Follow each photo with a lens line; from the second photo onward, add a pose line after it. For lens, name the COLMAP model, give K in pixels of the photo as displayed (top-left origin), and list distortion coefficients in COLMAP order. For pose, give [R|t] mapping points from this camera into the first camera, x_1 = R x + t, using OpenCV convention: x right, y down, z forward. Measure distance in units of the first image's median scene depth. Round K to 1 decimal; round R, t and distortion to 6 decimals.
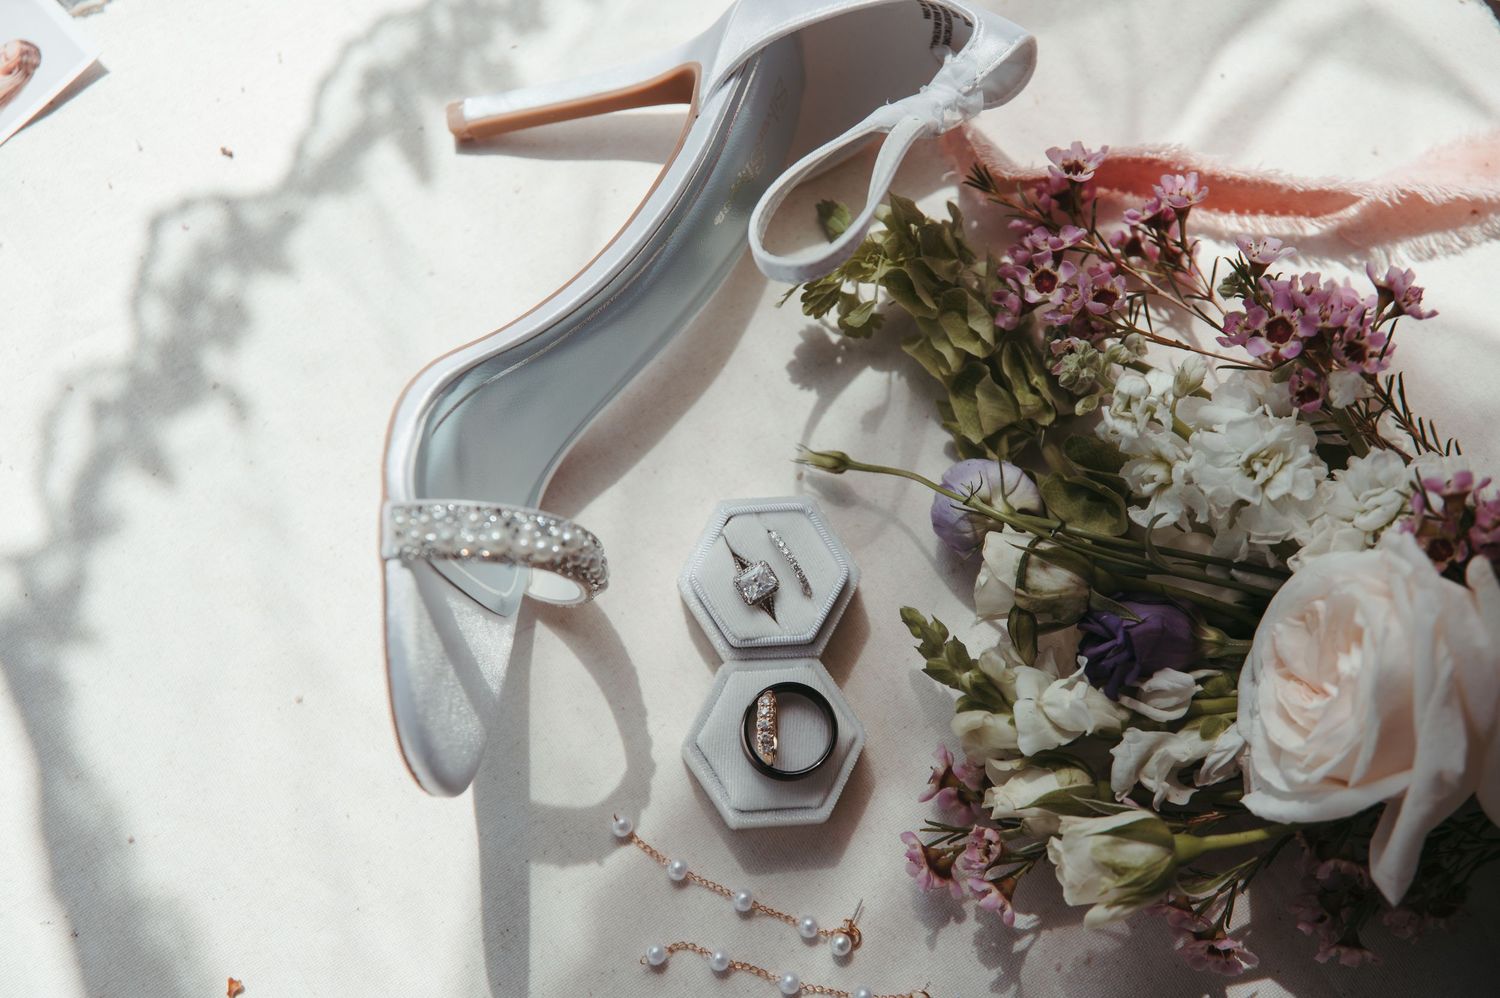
lens RADIAL K [[2807.7, 0, 751.7], [0, 2807.7, 503.4], [0, 0, 1]] dist [0.044439, 0.000000]
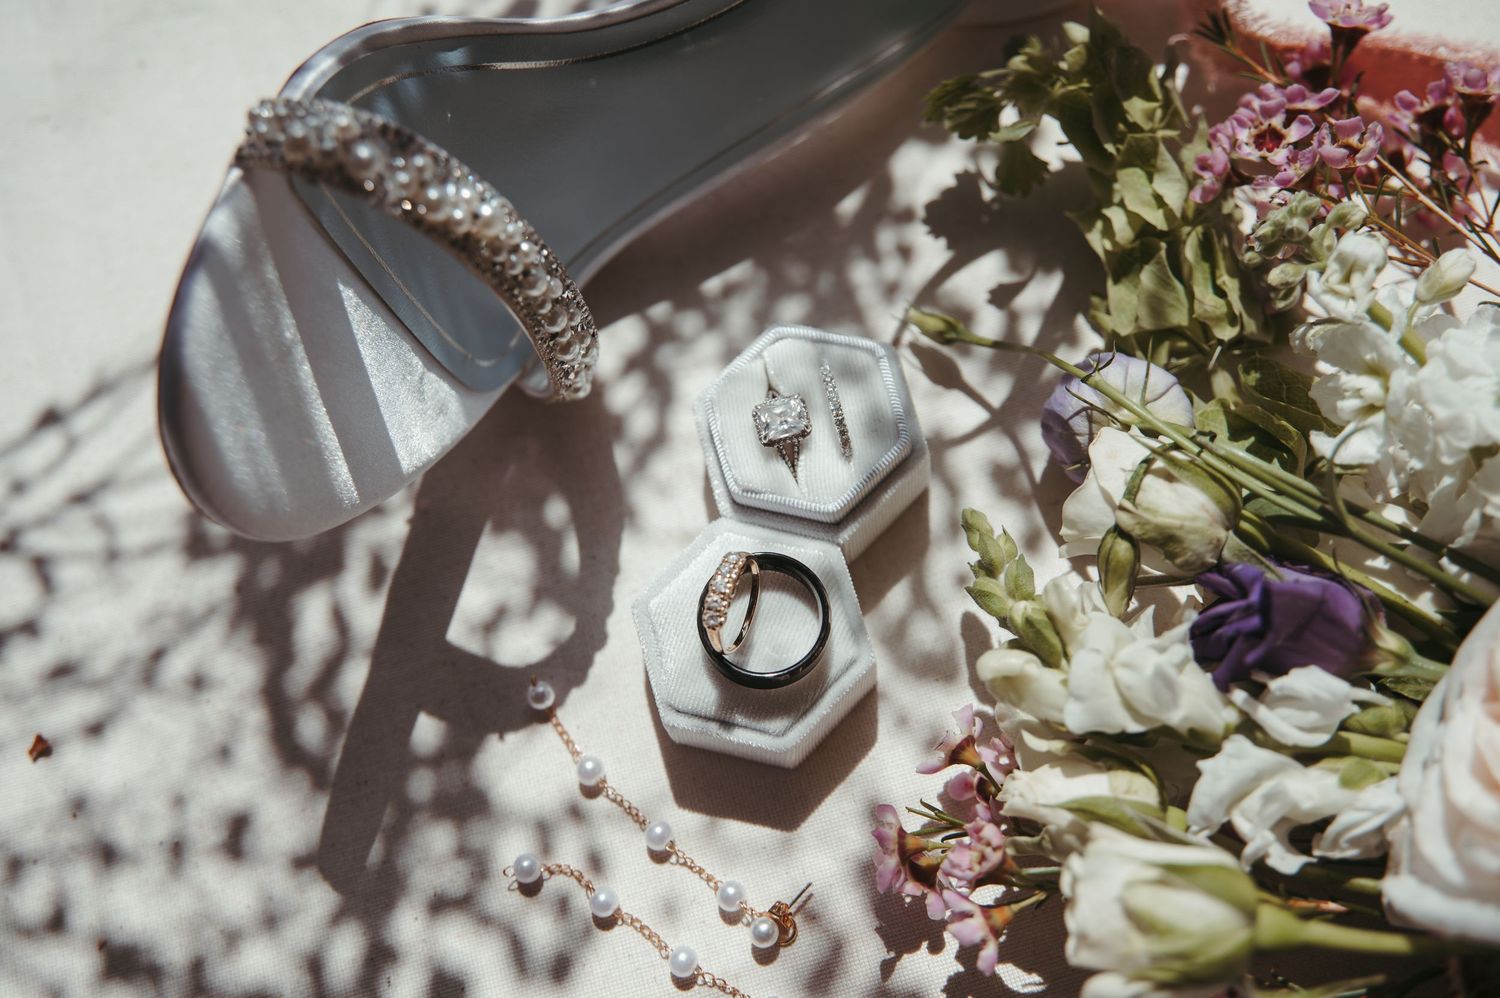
lens RADIAL K [[1632.2, 0, 749.2], [0, 1632.2, 490.8], [0, 0, 1]] dist [-0.049999, 0.000000]
pose [[0.943195, 0.249700, -0.219166, 0.094721], [-0.277375, 0.954926, -0.105735, 0.096198], [0.182885, 0.160520, 0.969941, 0.590899]]
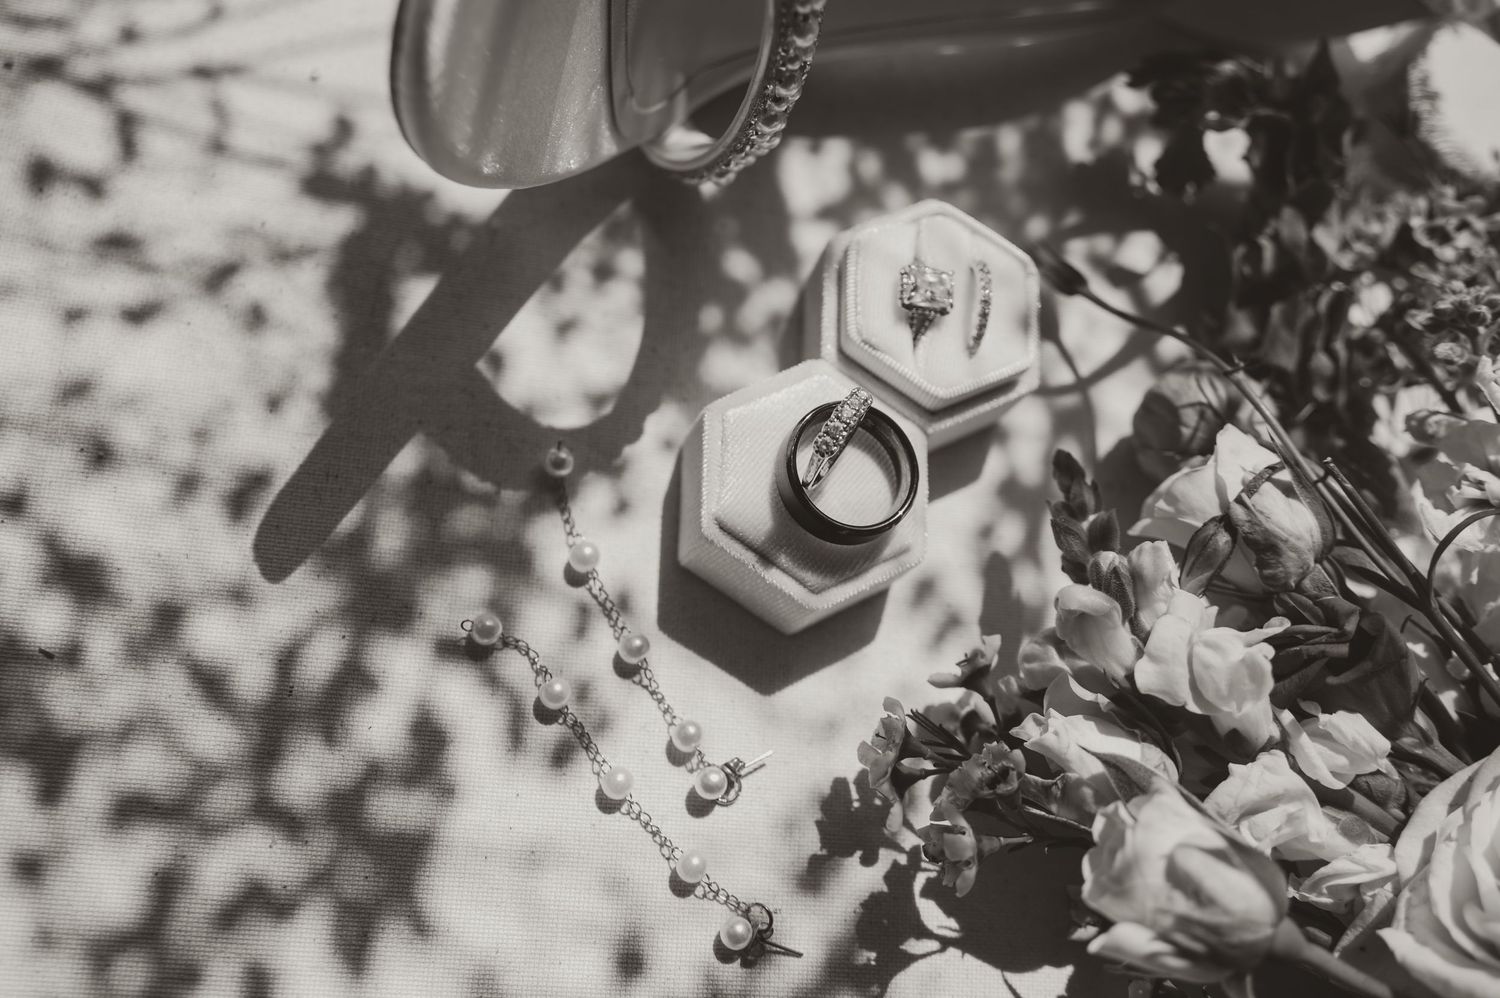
lens RADIAL K [[1632.2, 0, 746.2], [0, 1632.2, 495.1], [0, 0, 1]] dist [-0.049999, 0.000000]
pose [[0.800068, 0.599283, -0.027427, 0.007855], [-0.590373, 0.778407, -0.213407, 0.187420], [-0.106542, 0.186932, 0.976578, 0.620930]]
